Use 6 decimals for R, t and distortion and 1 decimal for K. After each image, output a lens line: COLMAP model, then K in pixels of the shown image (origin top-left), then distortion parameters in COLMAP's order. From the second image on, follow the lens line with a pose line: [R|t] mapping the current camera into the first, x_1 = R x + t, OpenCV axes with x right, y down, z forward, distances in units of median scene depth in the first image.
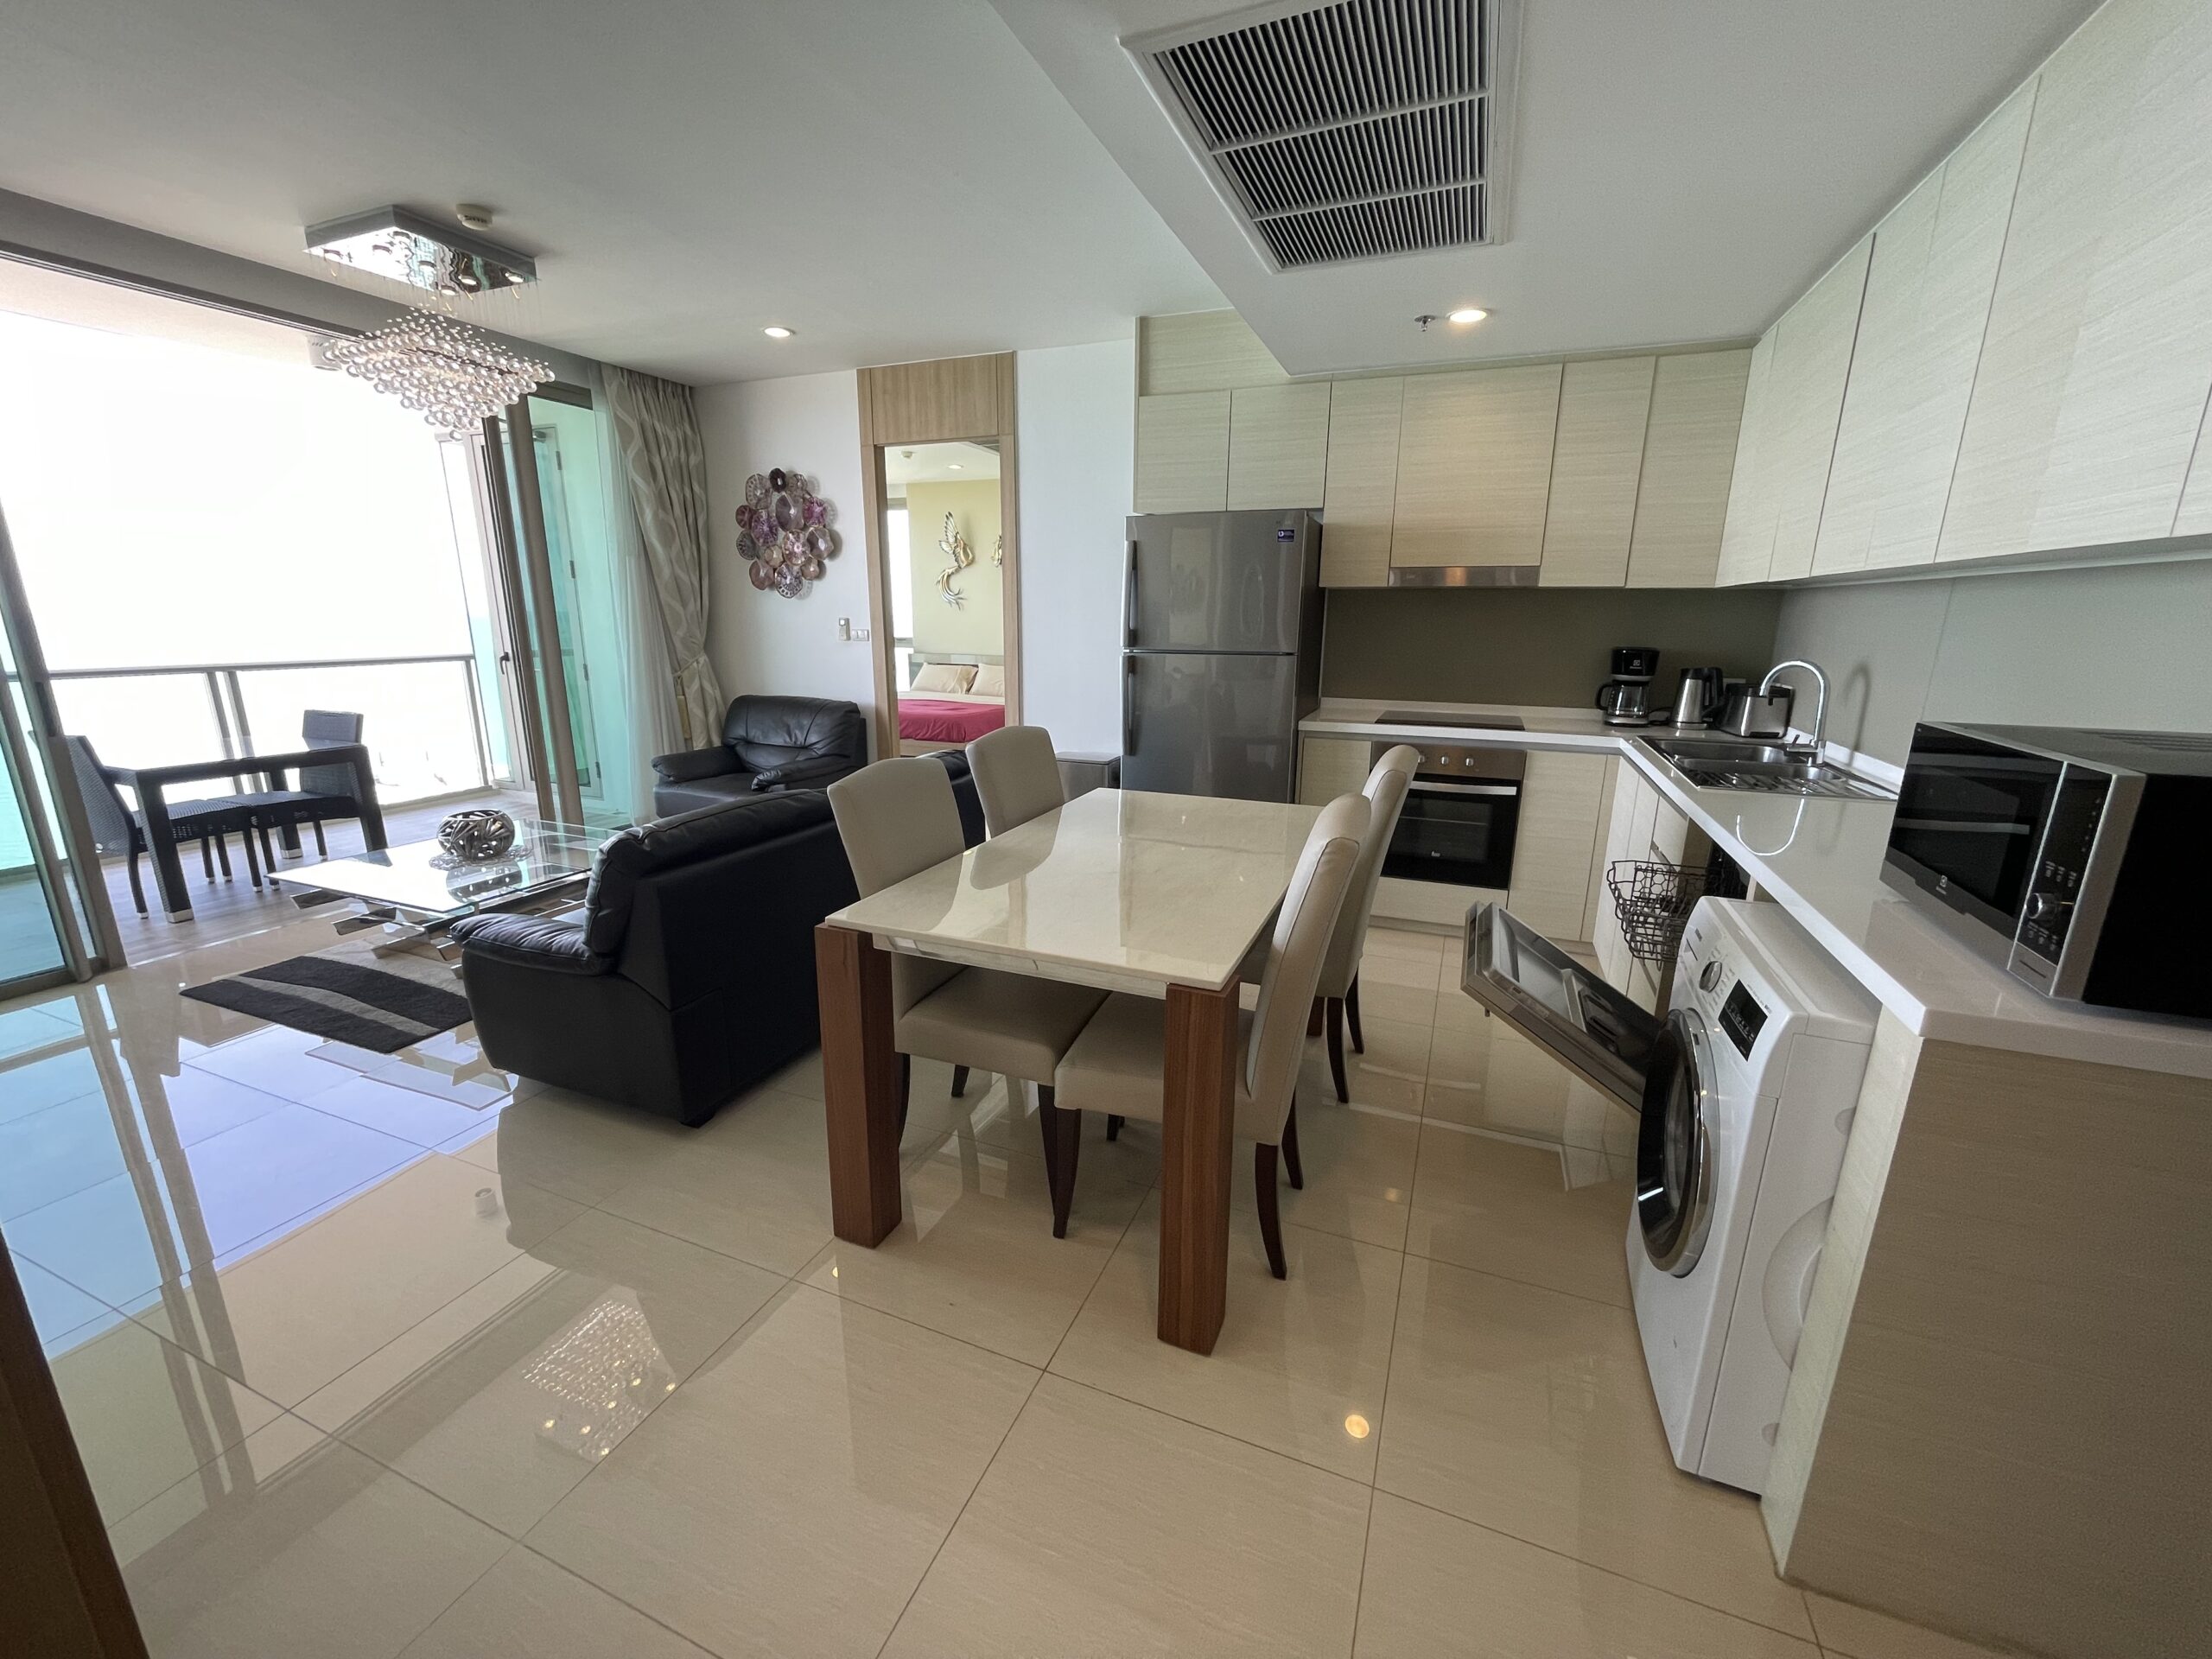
lens RADIAL K [[891.7, 0, 1106.4], [0, 891.7, 834.2], [0, 0, 1]] dist [-0.018453, 0.009418]
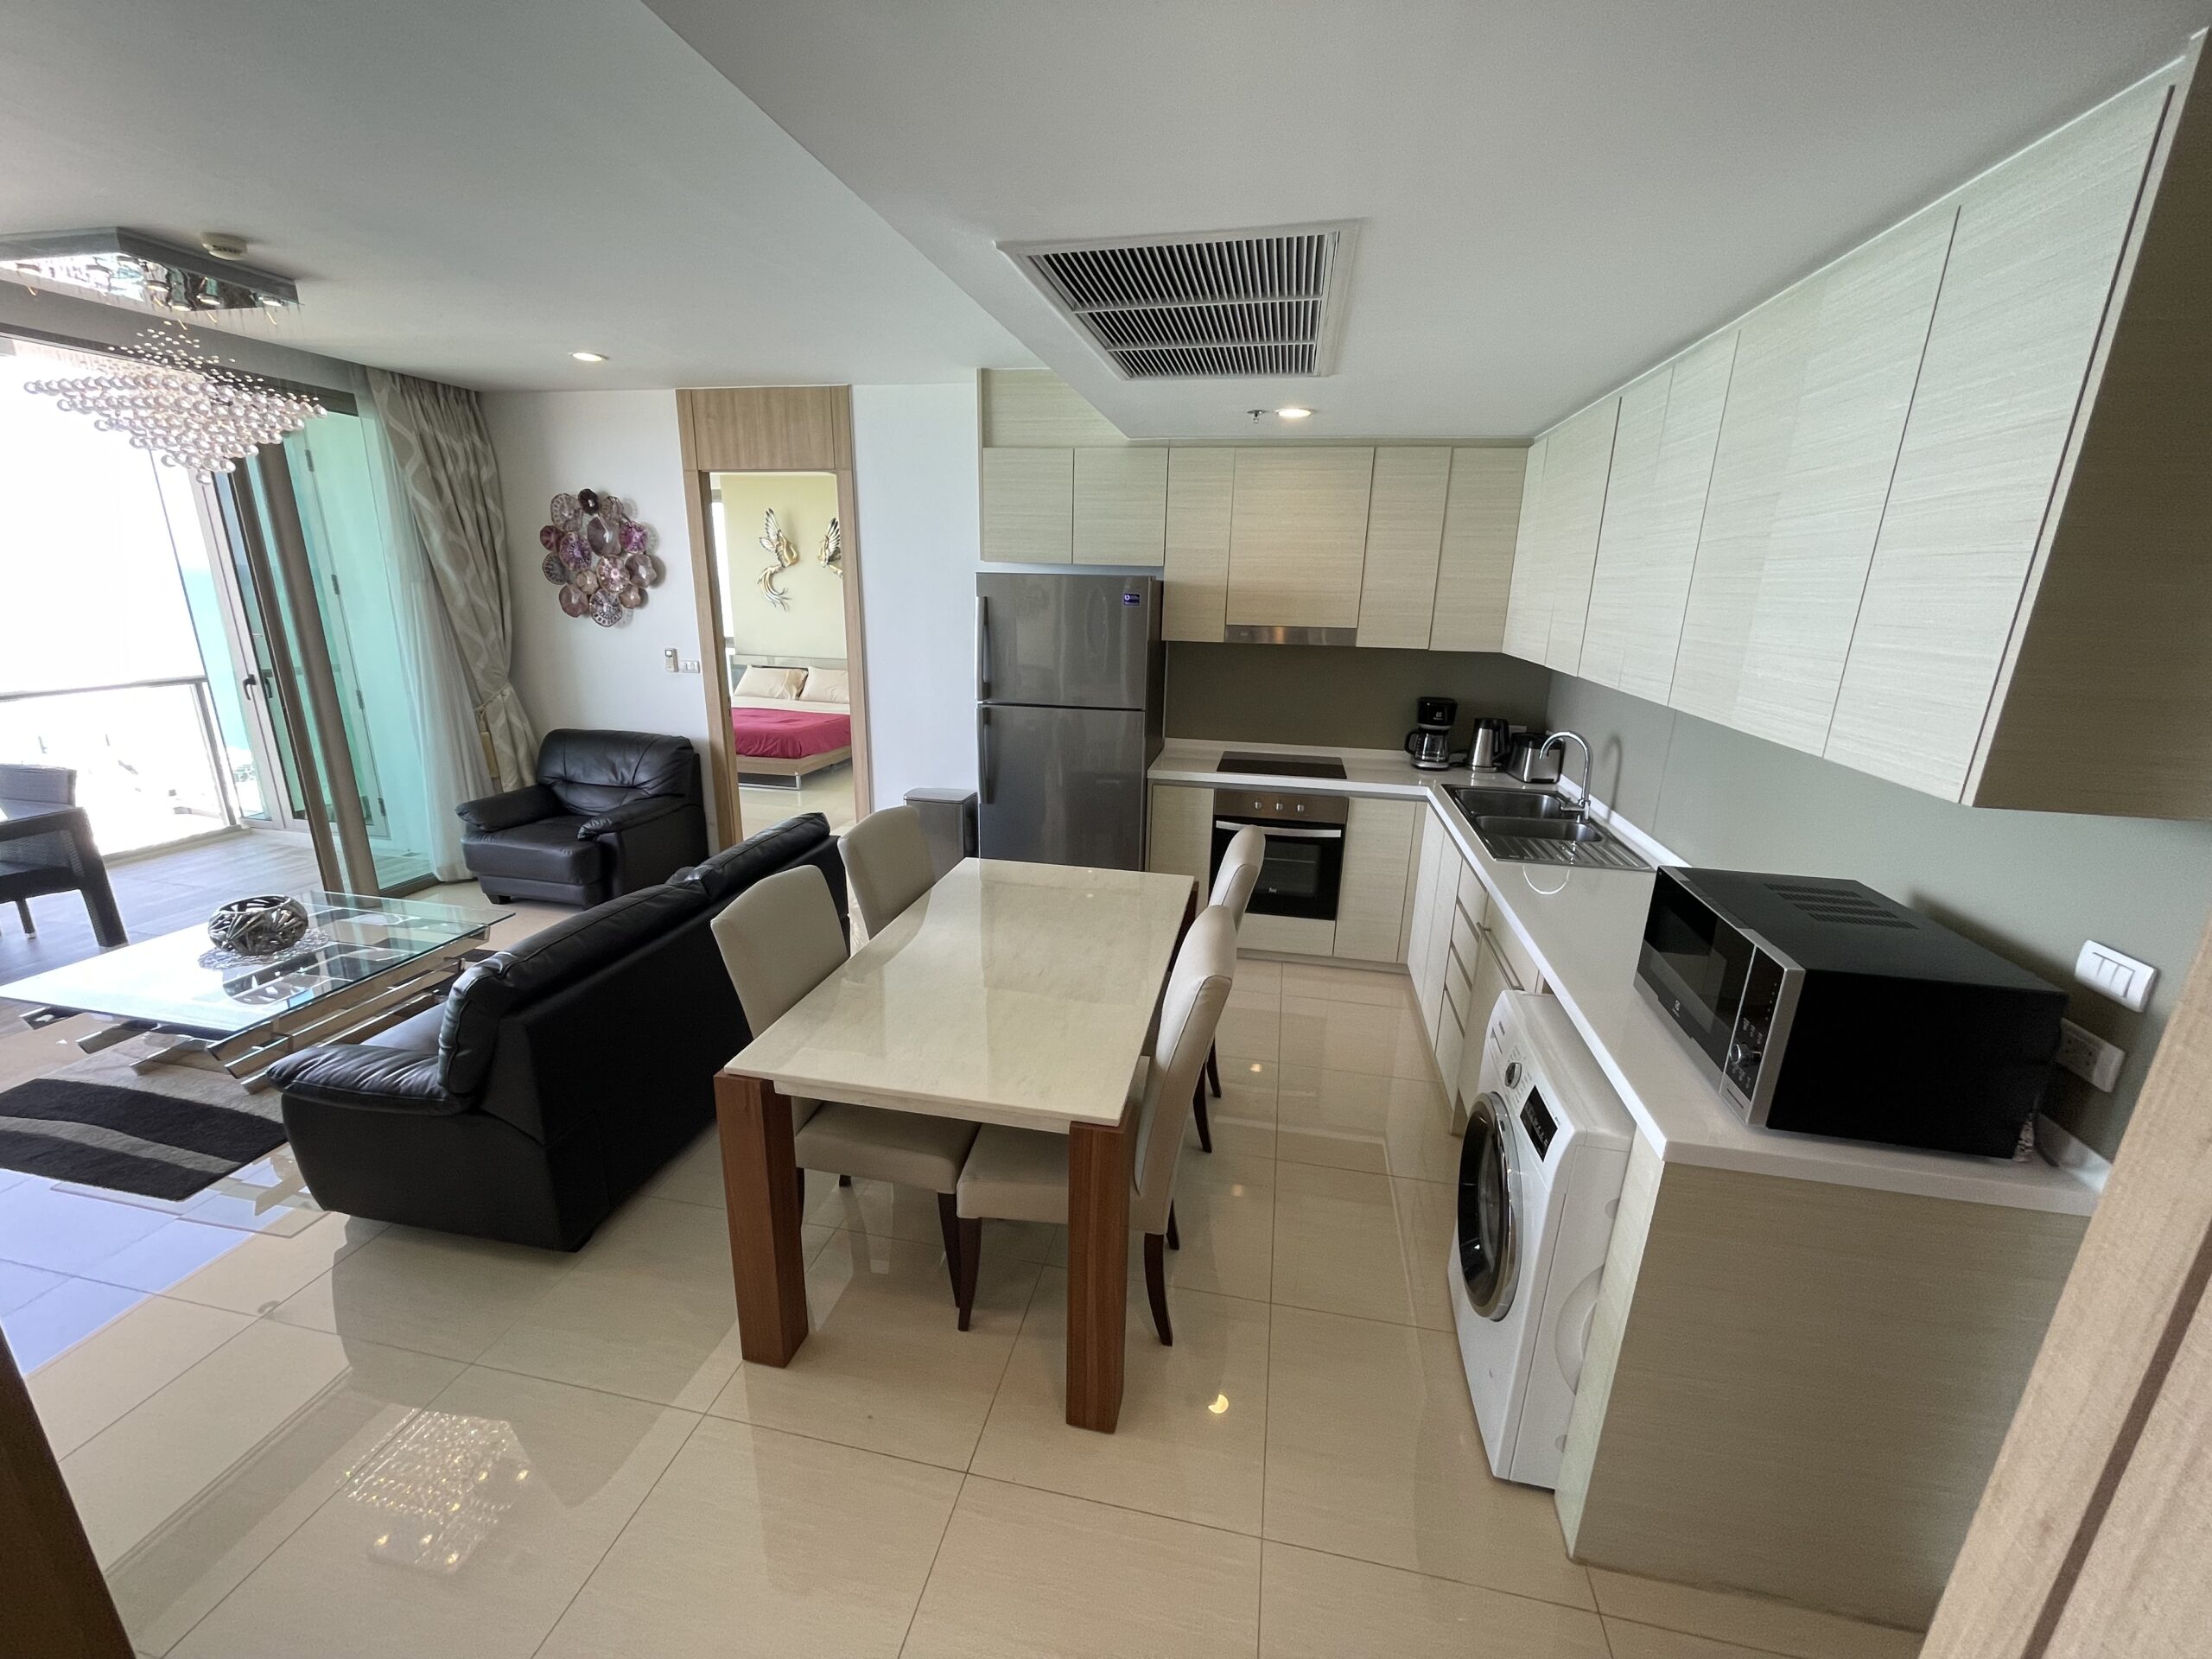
lens RADIAL K [[890.2, 0, 1103.5], [0, 890.2, 833.7], [0, 0, 1]] dist [-0.001406, 0.000266]
pose [[0.982231, -0.037140, 0.183967, -0.034632], [0.030782, 0.998830, 0.037295, -0.097920], [-0.185137, -0.030970, 0.982225, -0.037202]]
